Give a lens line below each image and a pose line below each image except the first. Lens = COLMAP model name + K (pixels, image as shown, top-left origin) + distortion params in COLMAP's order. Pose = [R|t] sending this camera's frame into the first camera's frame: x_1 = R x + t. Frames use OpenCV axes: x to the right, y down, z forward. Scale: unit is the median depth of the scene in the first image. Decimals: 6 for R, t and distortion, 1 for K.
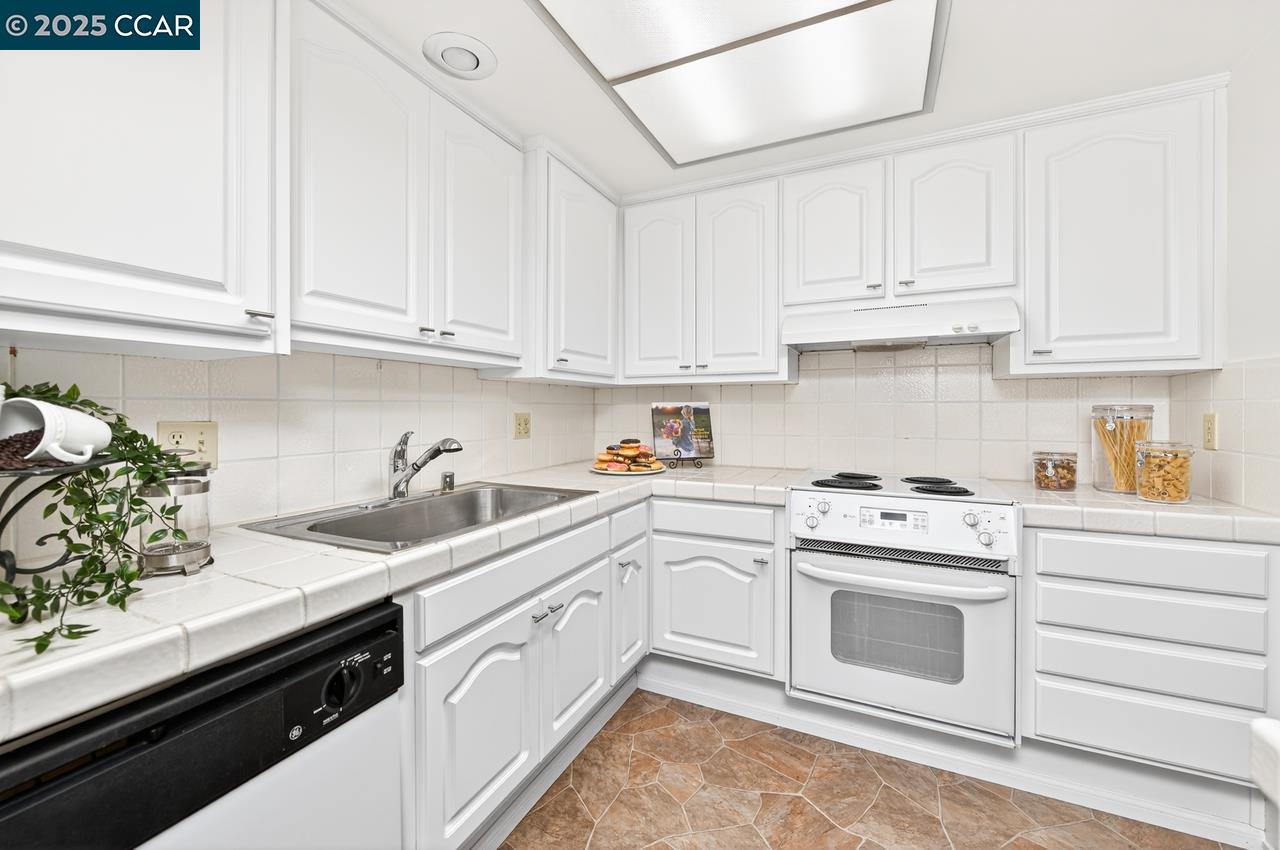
lens RADIAL K [[509.9, 0, 642.0], [0, 509.9, 411.5], [0, 0, 1]] dist [0.004574, -0.000077]
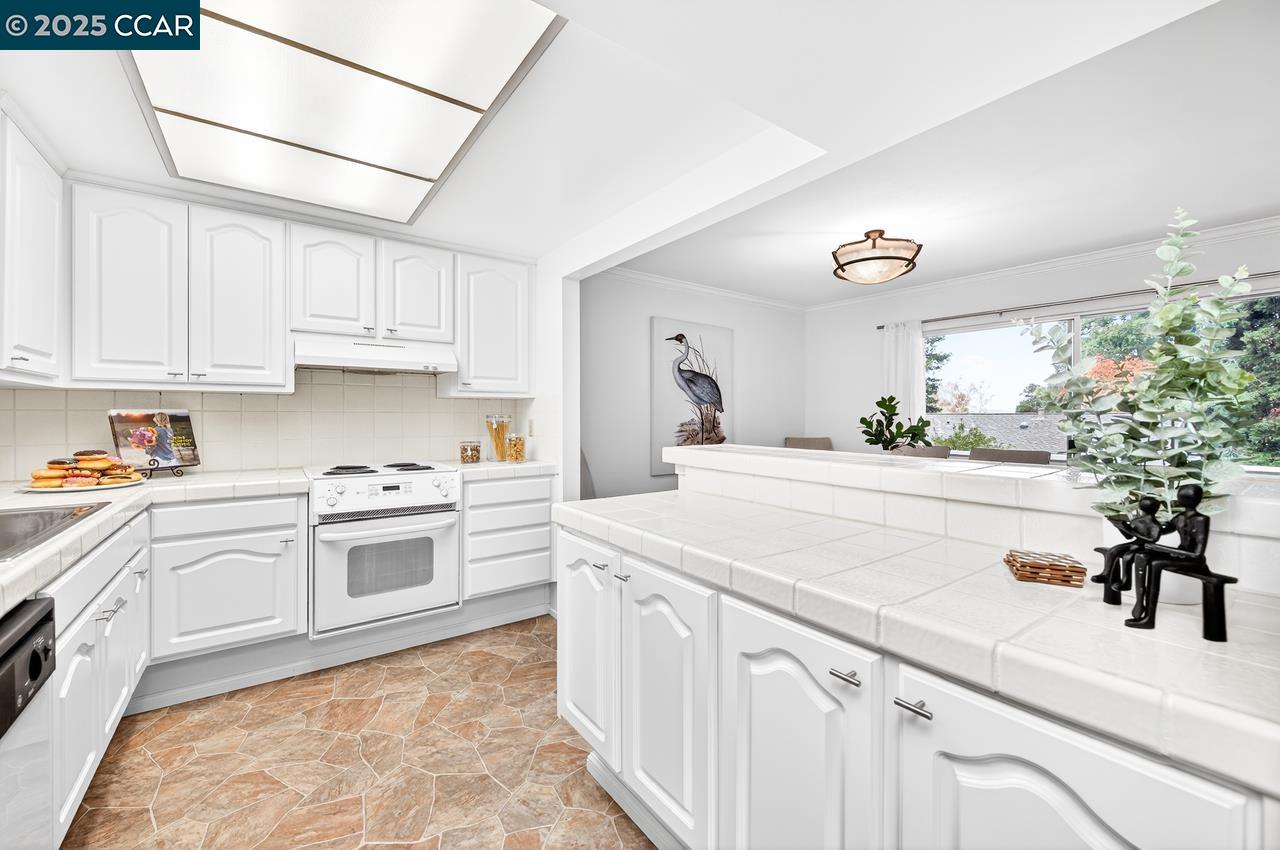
lens RADIAL K [[509.9, 0, 639.5], [0, 509.9, 418.6], [0, 0, 1]] dist [0.004574, -0.000077]
pose [[0.475543, -0.002992, 0.879687, -0.409700], [0.002878, 0.999994, 0.001845, 0.000095], [-0.879688, 0.001654, 0.475549, -0.304090]]
